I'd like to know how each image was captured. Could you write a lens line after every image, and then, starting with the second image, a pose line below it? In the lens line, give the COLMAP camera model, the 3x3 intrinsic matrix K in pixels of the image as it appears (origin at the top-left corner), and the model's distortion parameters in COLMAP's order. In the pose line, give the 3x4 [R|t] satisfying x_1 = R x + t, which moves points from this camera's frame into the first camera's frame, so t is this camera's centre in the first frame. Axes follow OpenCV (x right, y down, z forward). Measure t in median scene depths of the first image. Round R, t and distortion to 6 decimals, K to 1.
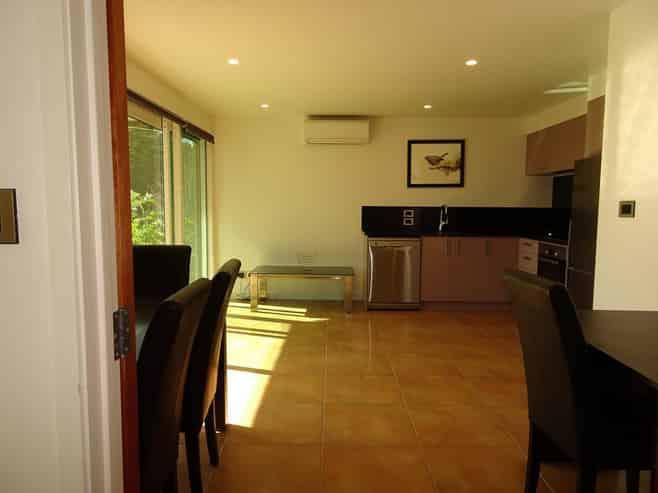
lens RADIAL K [[465.5, 0, 329.9], [0, 465.5, 244.5], [0, 0, 1]] dist [-0.002919, -0.001369]
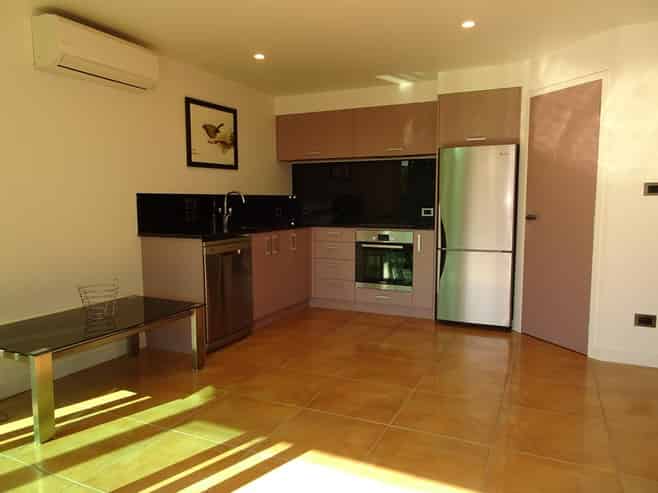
lens RADIAL K [[465.5, 0, 329.7], [0, 465.5, 245.8], [0, 0, 1]] dist [-0.002919, -0.001369]
pose [[0.411471, -0.100621, 0.905852, -0.386523], [0.078142, 0.994122, 0.074932, -0.041094], [-0.908067, 0.039953, 0.416915, 0.532247]]
